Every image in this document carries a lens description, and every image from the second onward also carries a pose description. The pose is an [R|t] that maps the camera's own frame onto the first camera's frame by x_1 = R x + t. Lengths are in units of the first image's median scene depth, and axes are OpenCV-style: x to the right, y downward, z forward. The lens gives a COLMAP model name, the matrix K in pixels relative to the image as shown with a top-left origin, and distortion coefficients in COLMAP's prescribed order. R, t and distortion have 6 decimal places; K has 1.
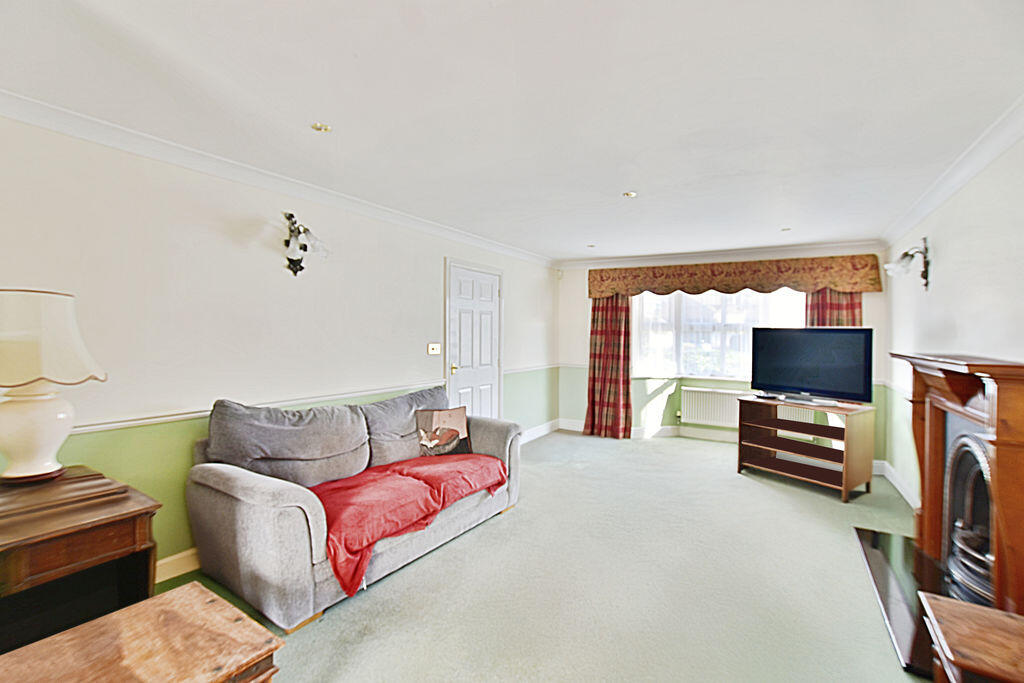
lens RADIAL K [[440.4, 0, 514.1], [0, 440.4, 327.6], [0, 0, 1]] dist [-0.046433, 0.000026]
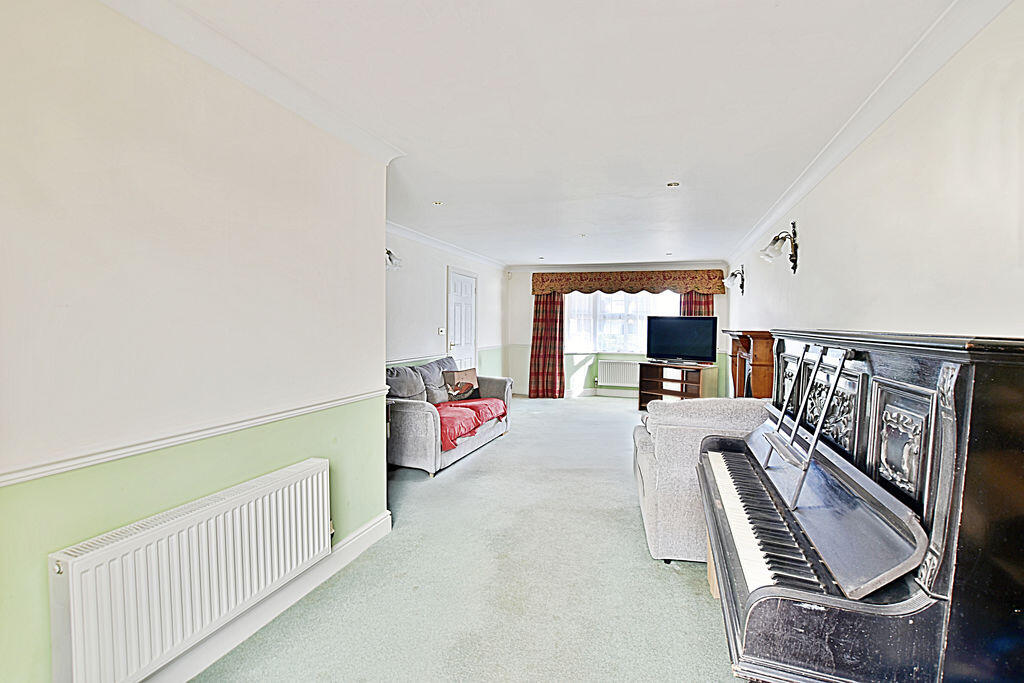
lens RADIAL K [[440.4, 0, 514.1], [0, 440.4, 327.6], [0, 0, 1]] dist [-0.046433, 0.000026]
pose [[0.974270, -0.003750, 0.225353, -0.196490], [-0.001102, 0.999770, 0.021402, 0.004897], [-0.225382, -0.021100, 0.974042, -0.302884]]
